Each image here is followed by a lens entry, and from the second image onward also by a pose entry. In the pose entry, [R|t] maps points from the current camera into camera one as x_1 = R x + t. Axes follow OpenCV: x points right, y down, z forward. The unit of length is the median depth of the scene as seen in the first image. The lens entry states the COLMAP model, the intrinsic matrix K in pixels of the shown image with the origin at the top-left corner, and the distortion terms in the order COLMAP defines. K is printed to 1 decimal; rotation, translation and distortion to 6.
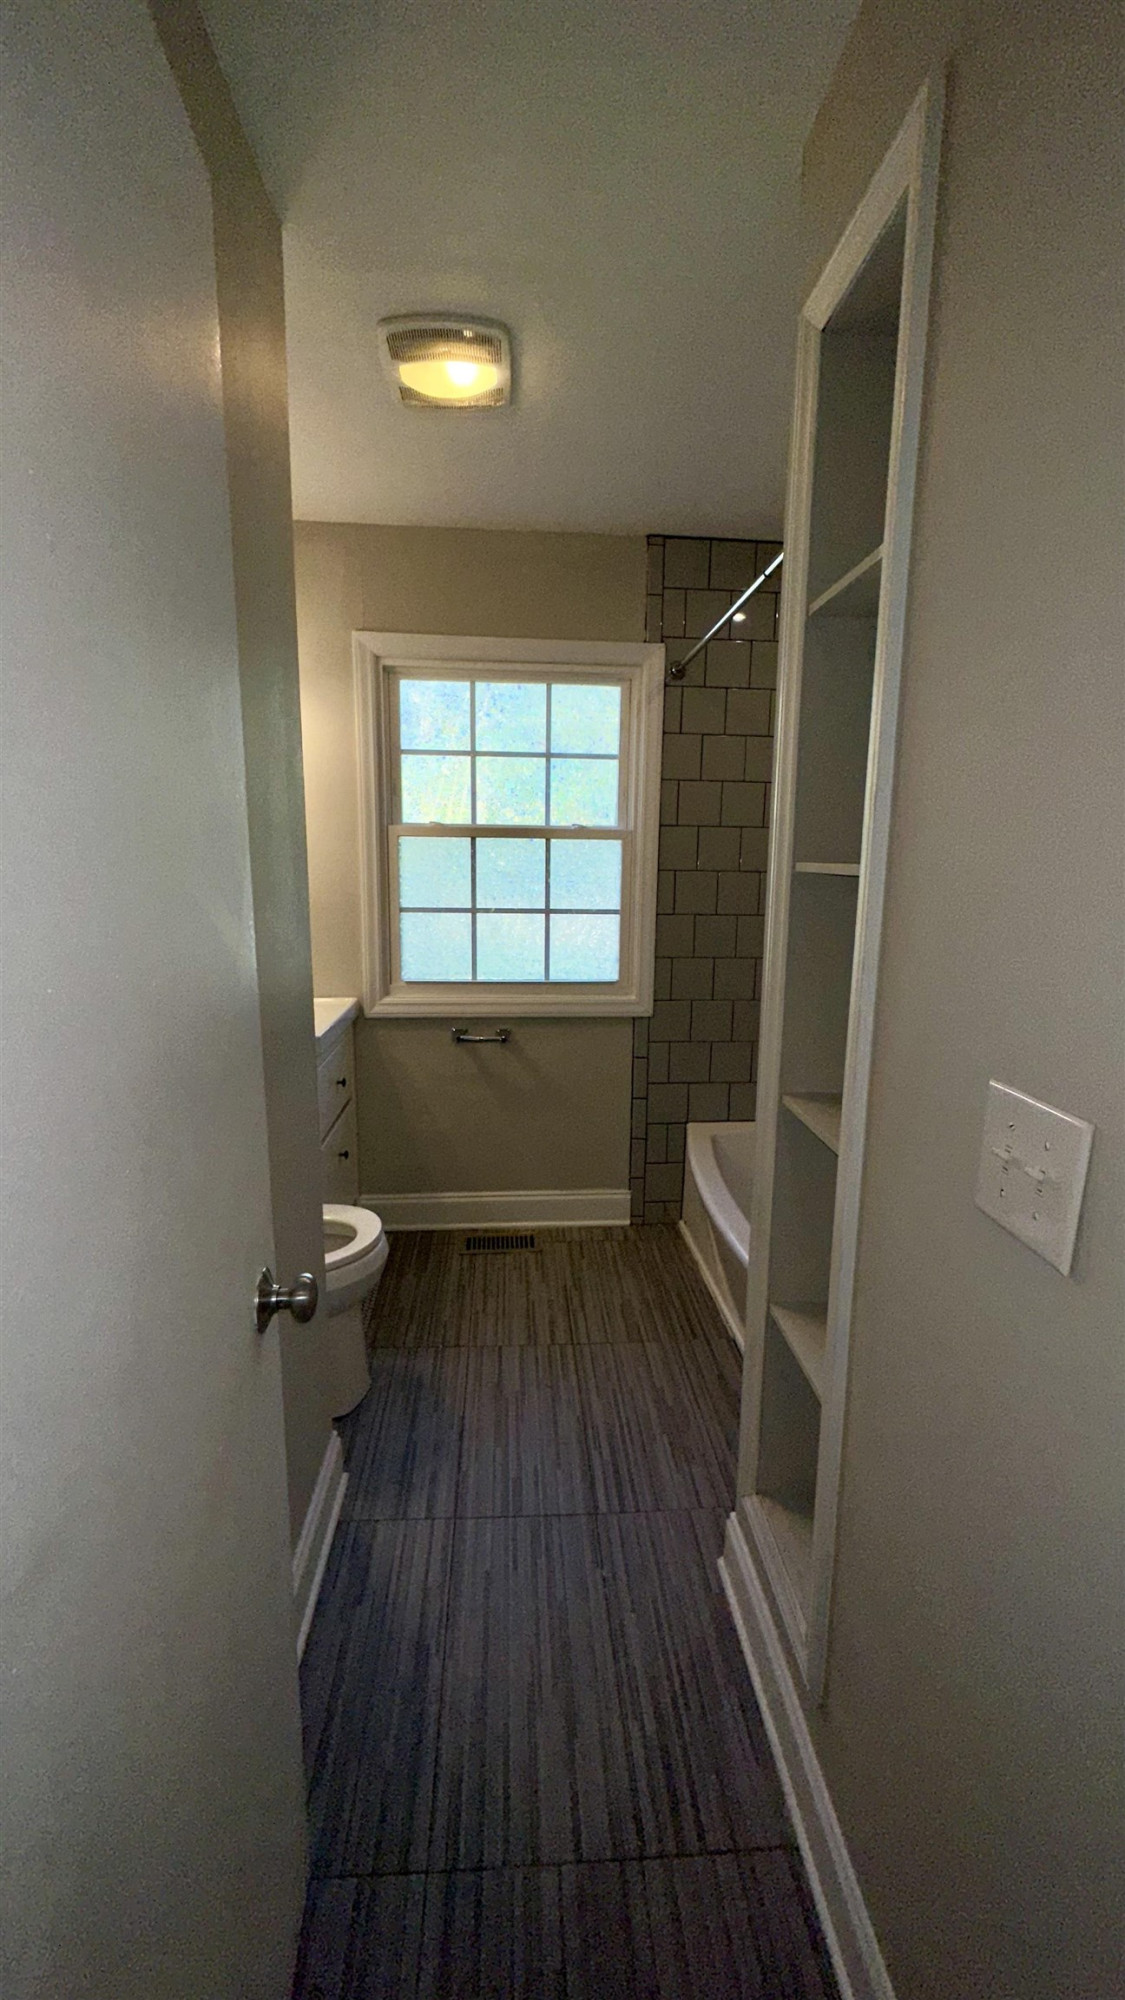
lens RADIAL K [[794.6, 0, 561.7], [0, 794.6, 999.7], [0, 0, 1]] dist [-0.002478, 0.000426]
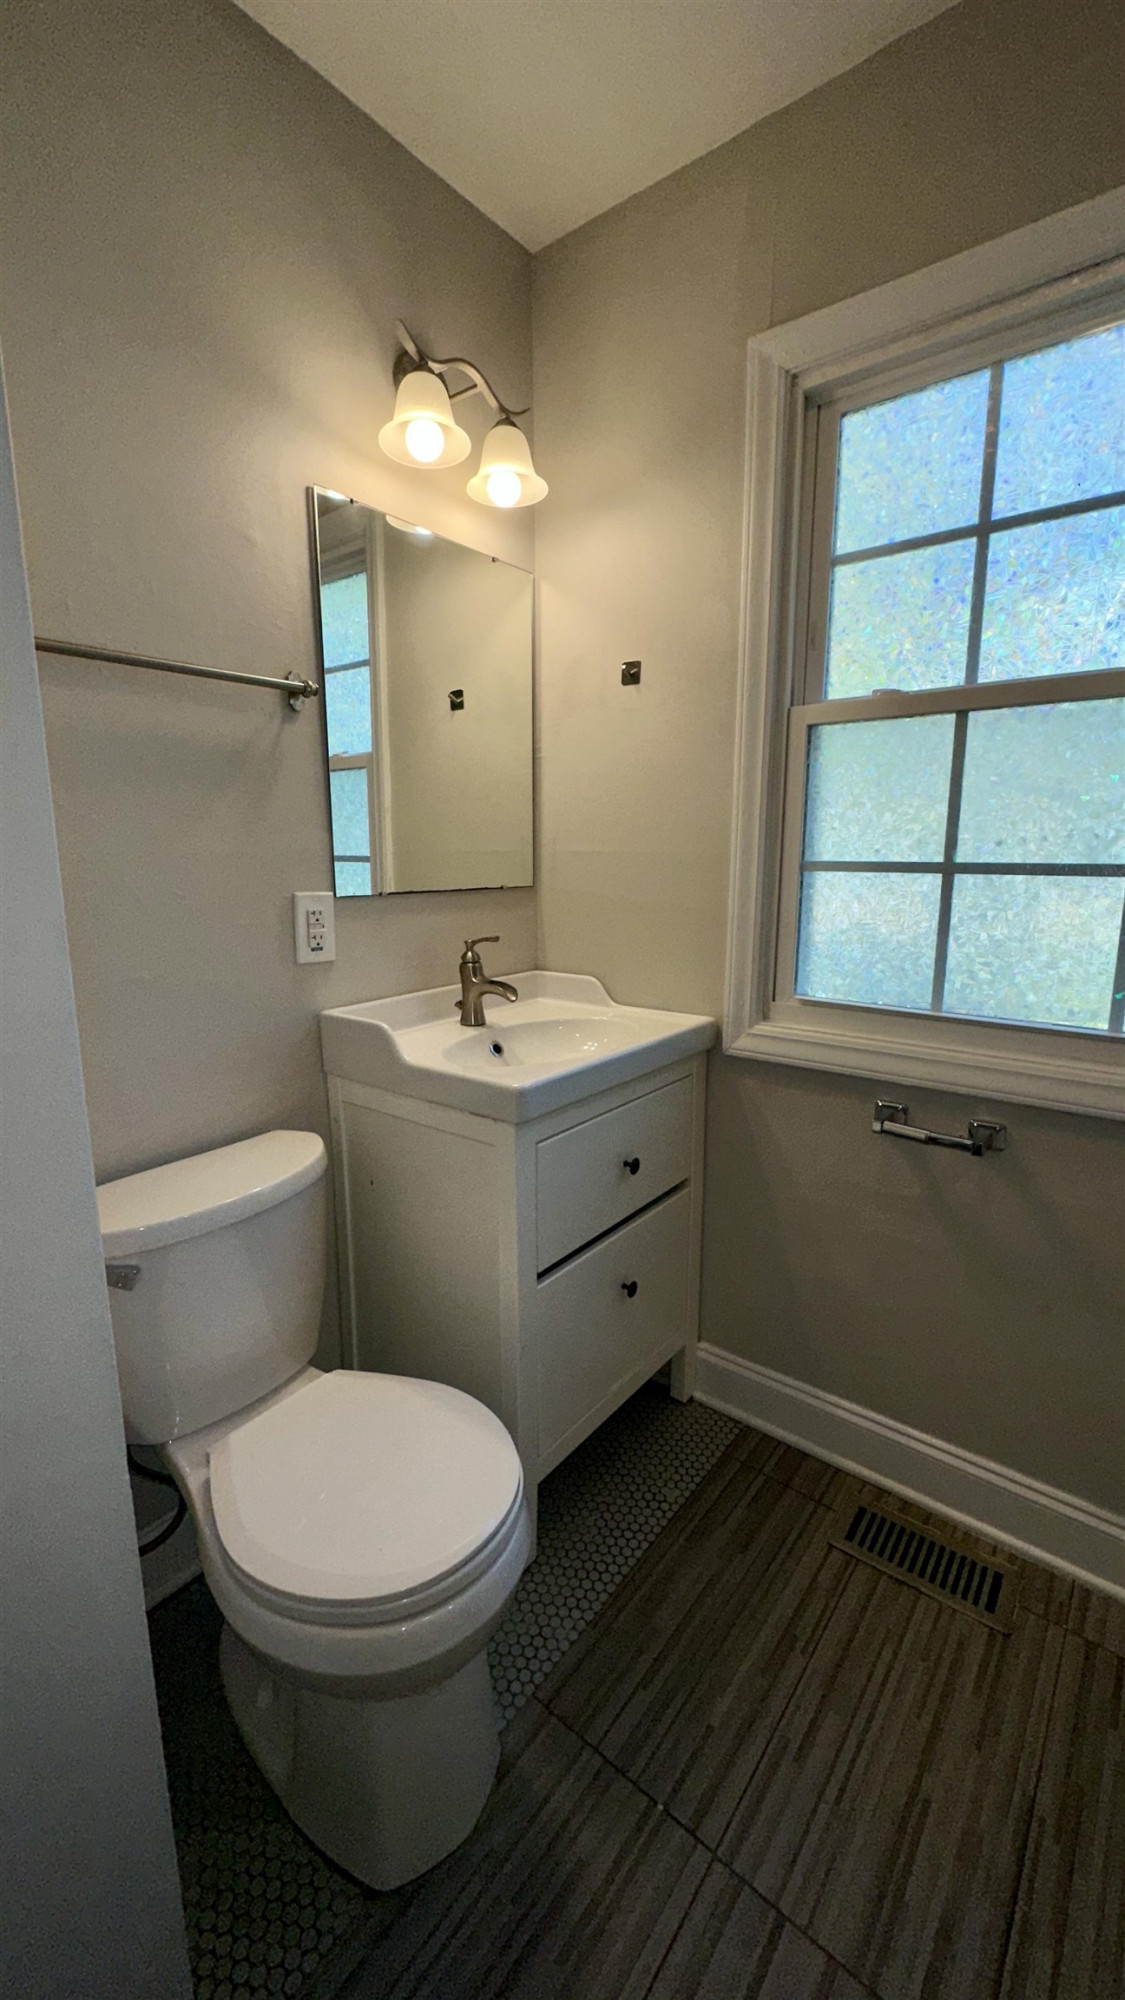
lens RADIAL K [[794.6, 0, 570.9], [0, 794.6, 997.6], [0, 0, 1]] dist [-0.002478, 0.000426]
pose [[0.739836, 0.112306, -0.663347, 0.048382], [-0.109351, 0.992931, 0.046145, -0.032103], [0.663841, 0.038399, 0.746887, 0.497913]]
